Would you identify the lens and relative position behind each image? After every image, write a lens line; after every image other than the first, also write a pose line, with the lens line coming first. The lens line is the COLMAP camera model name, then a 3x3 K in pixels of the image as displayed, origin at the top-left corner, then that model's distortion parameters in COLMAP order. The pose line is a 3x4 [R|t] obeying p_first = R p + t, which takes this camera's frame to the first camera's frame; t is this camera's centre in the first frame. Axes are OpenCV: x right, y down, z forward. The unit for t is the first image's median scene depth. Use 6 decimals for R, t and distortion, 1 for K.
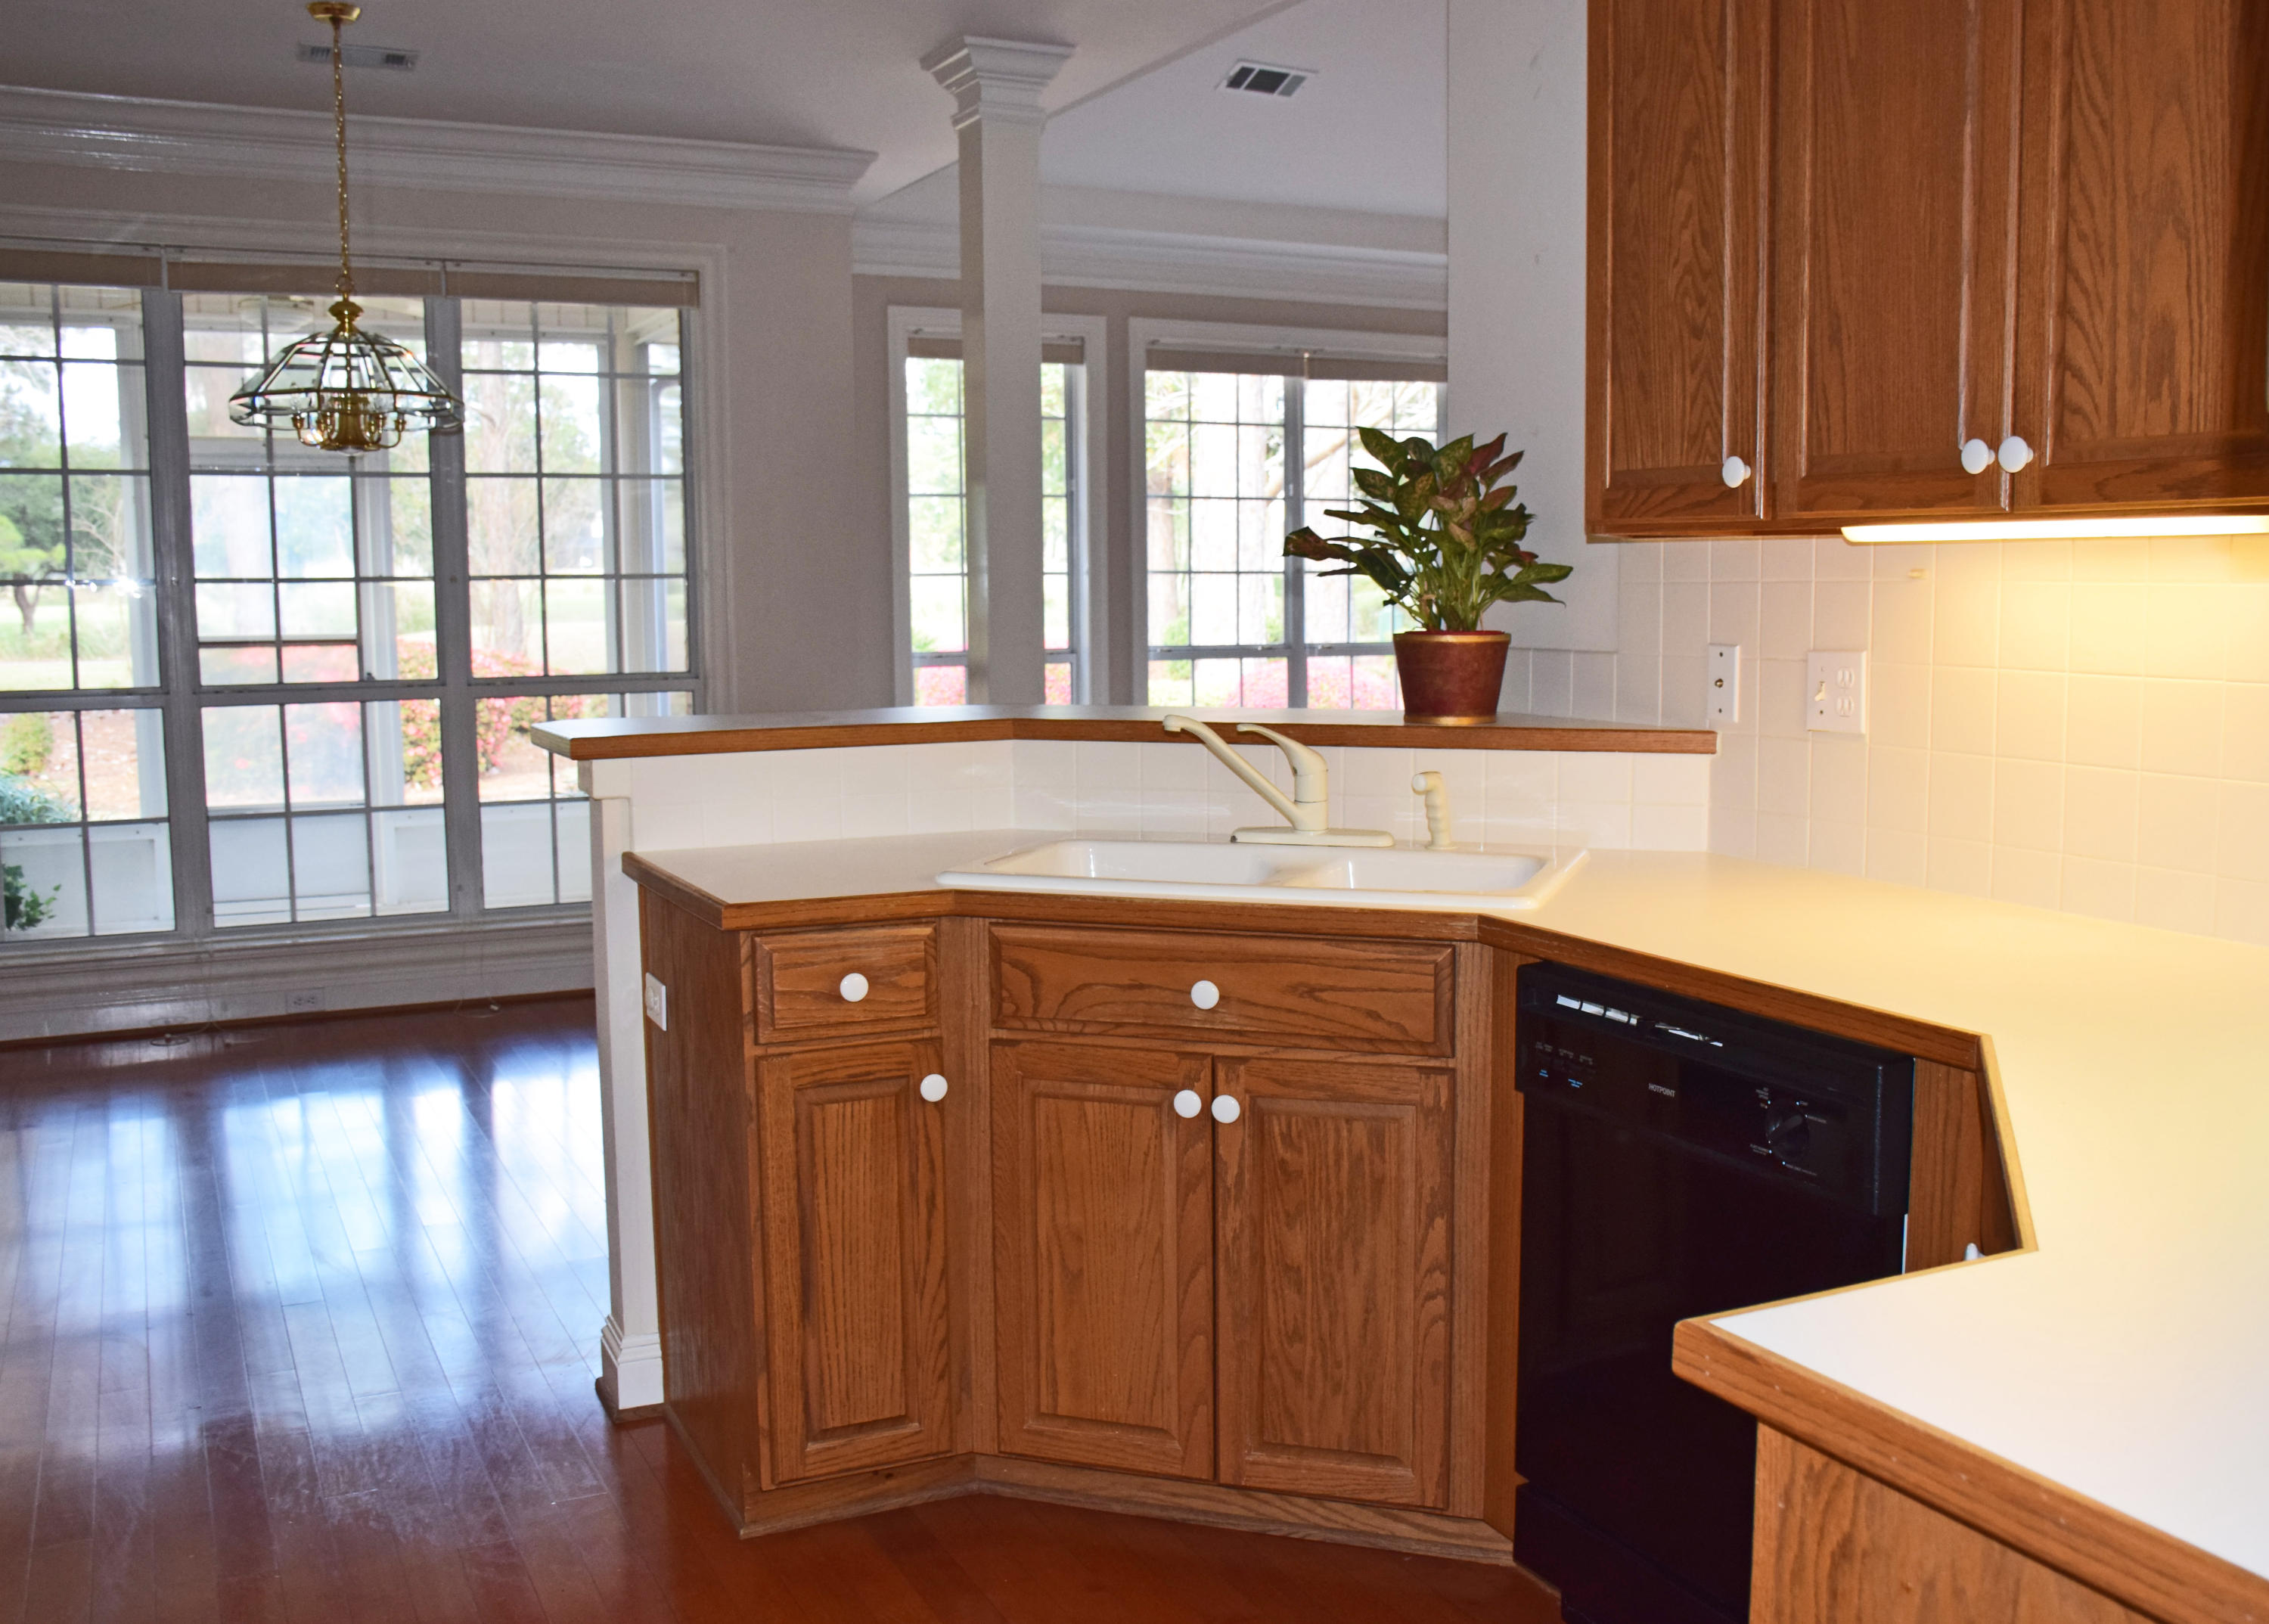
lens RADIAL K [[2078.0, 0, 1182.9], [0, 2078.0, 809.3], [0, 0, 1]] dist [-0.074795, 0.020109]
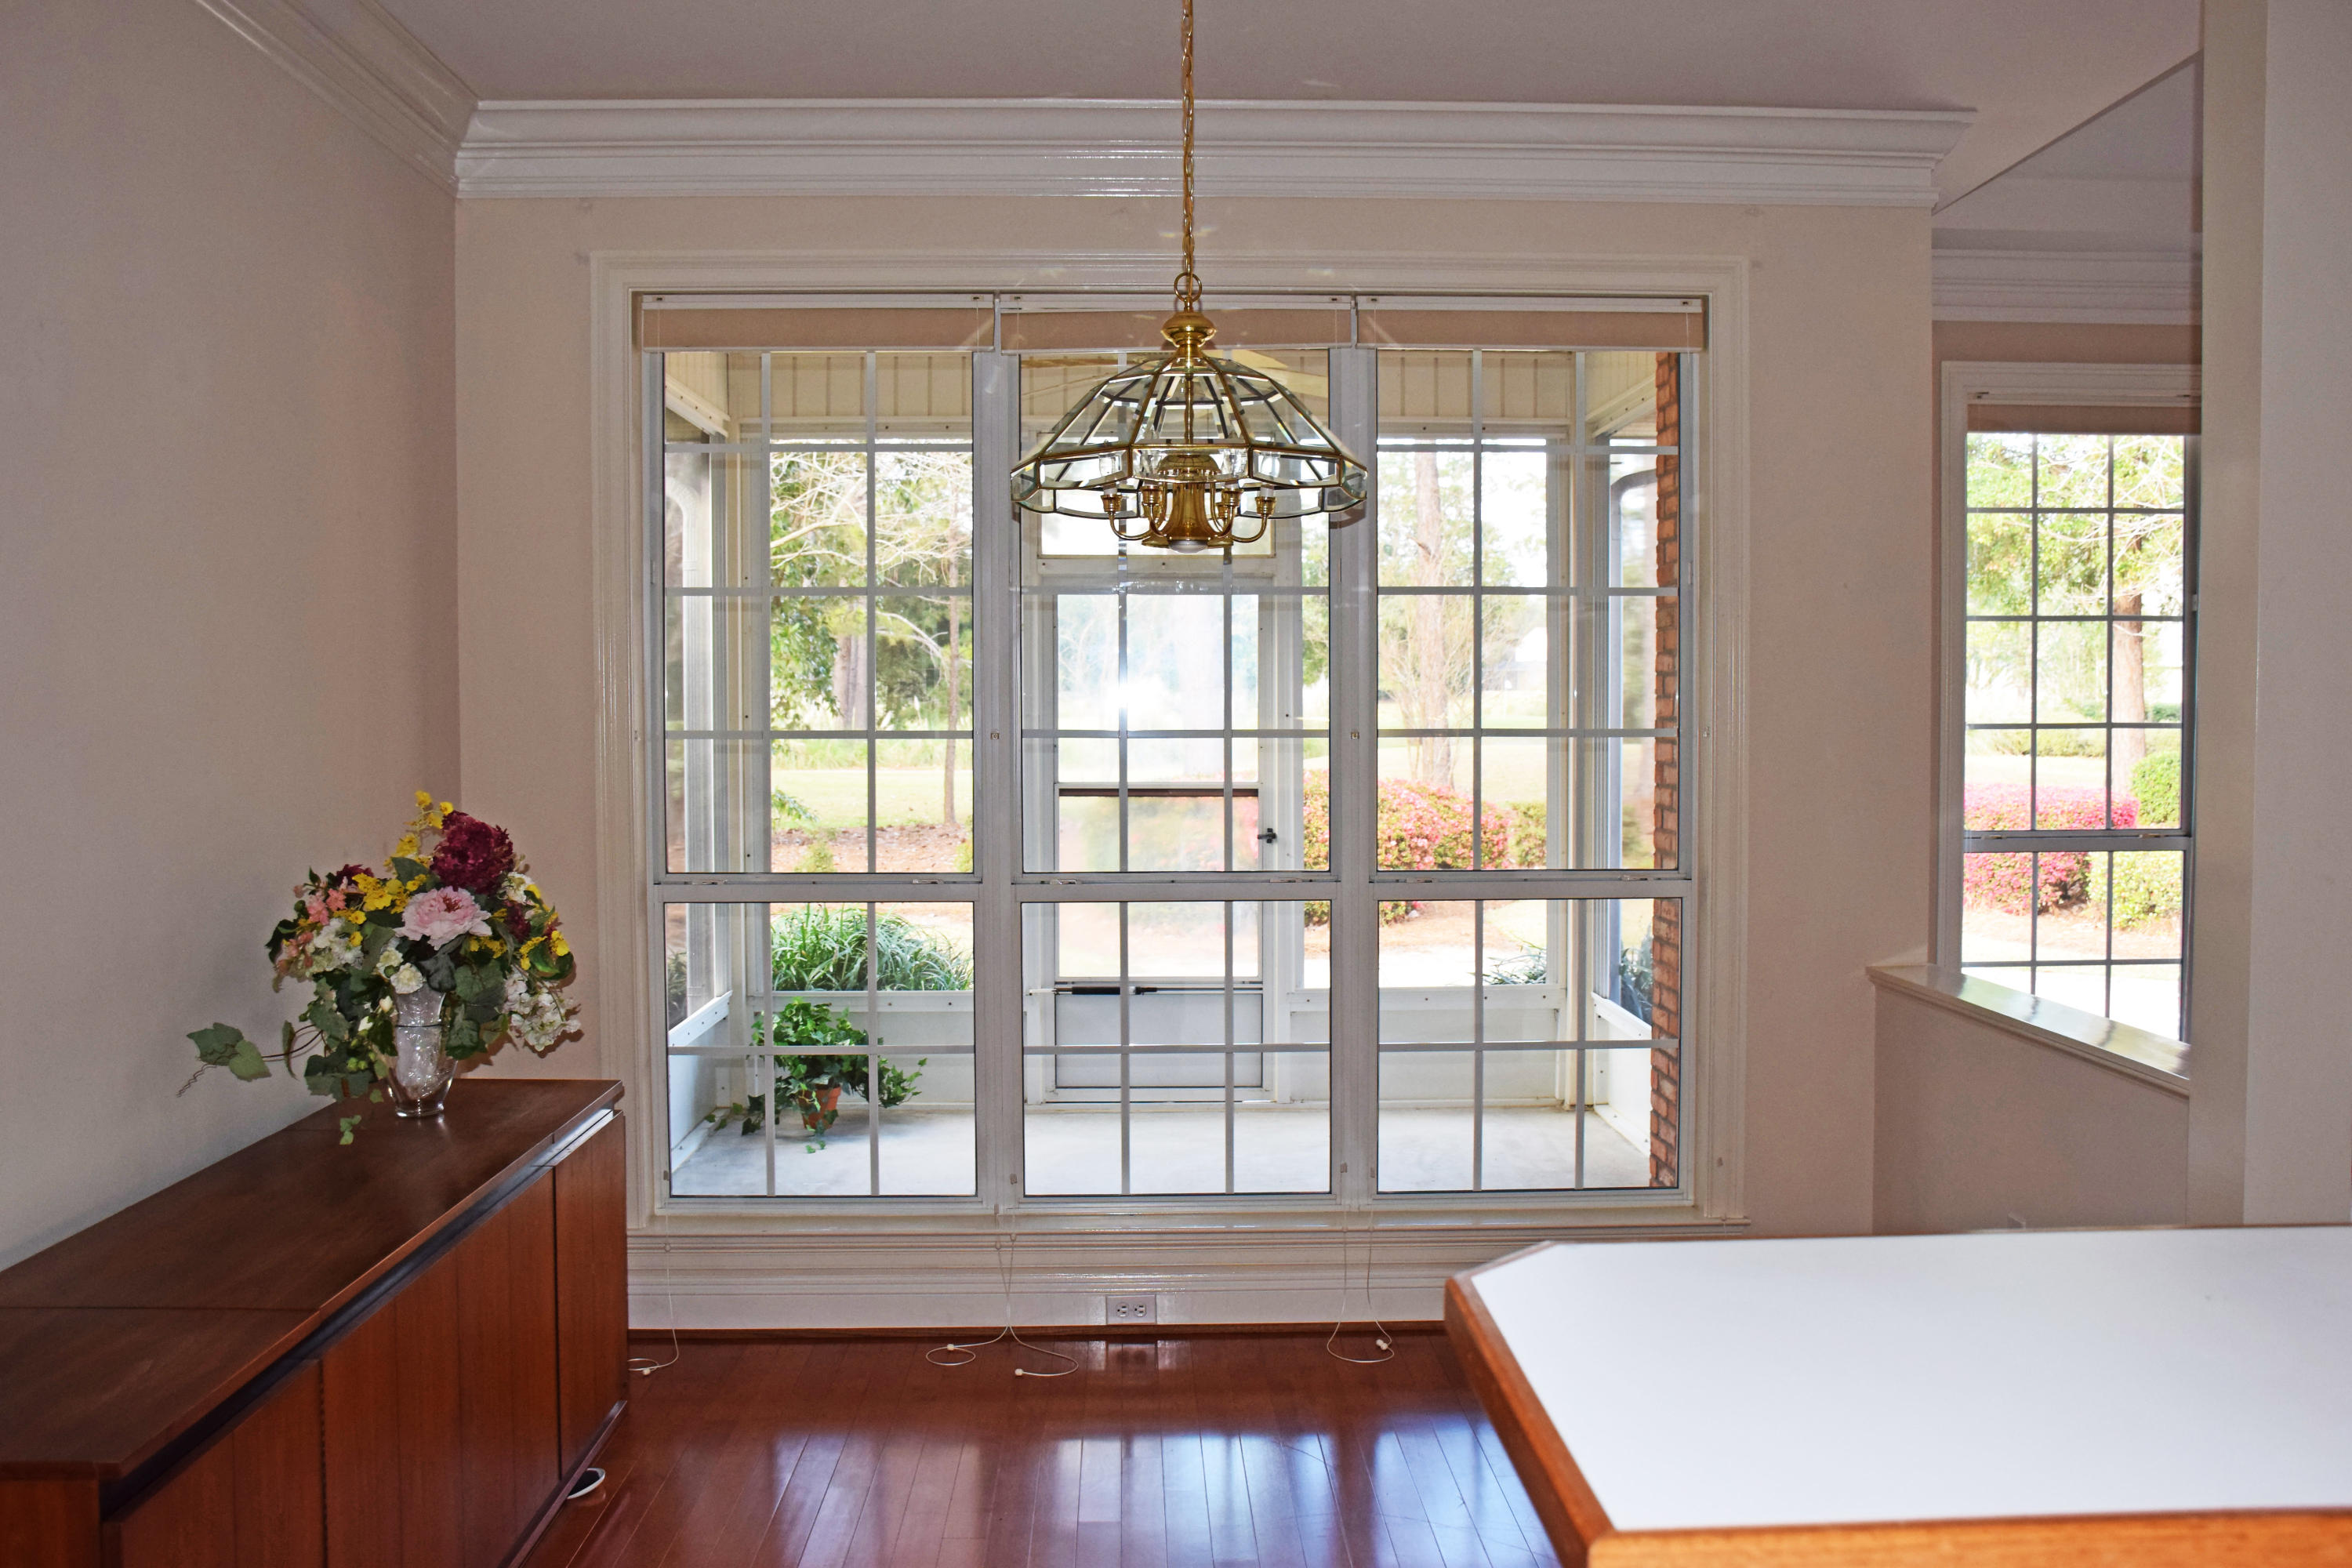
lens RADIAL K [[2012.2, 0, 1176.0], [0, 2012.2, 784.0], [0, 0, 1]] dist [-0.143816, 0.175758]
pose [[0.902501, 0.020587, -0.430195, -0.104374], [-0.050988, 0.996940, -0.059260, -0.048022], [0.427658, 0.075417, 0.900789, 0.328538]]
